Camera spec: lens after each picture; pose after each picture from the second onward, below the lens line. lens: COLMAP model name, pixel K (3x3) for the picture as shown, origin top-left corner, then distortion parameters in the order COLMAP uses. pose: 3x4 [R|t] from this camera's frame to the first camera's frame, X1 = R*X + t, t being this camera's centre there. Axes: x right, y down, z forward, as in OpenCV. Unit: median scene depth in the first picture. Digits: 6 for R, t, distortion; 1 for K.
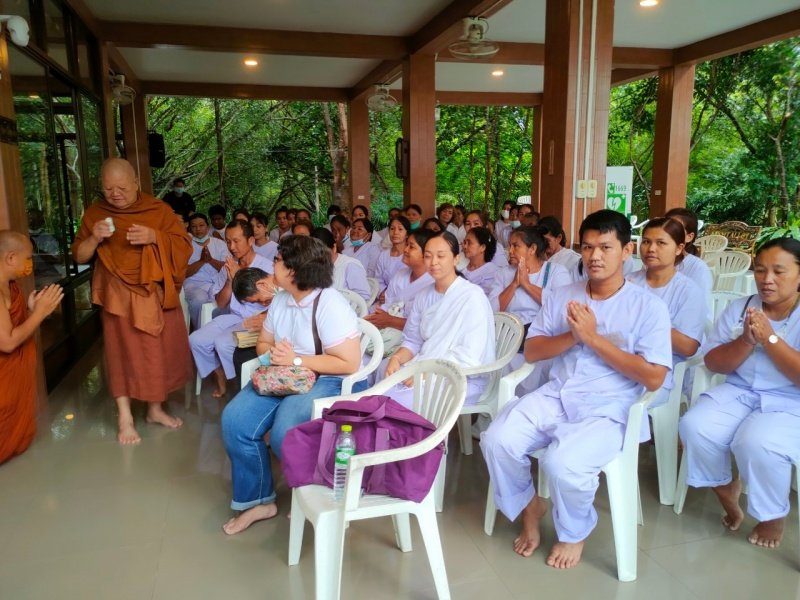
lens RADIAL K [[612.3, 0, 408.6], [0, 612.3, 302.6], [0, 0, 1]] dist [0.059169, -0.051345]
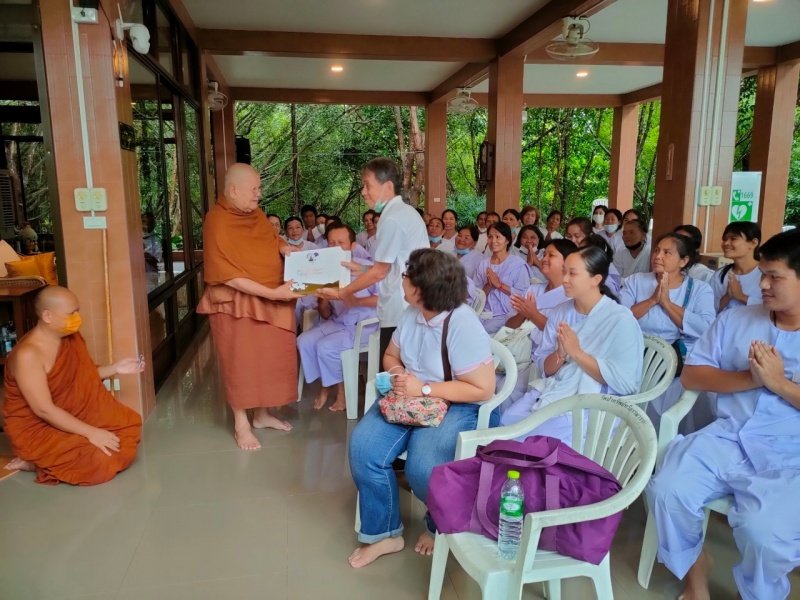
lens RADIAL K [[604.2, 0, 413.2], [0, 604.2, 296.6], [0, 0, 1]] dist [0.060604, -0.064239]
pose [[0.994851, 0.022907, -0.098727, -0.105550], [-0.023878, 0.999677, -0.008667, -0.024925], [0.098496, 0.010980, 0.995077, 0.075967]]
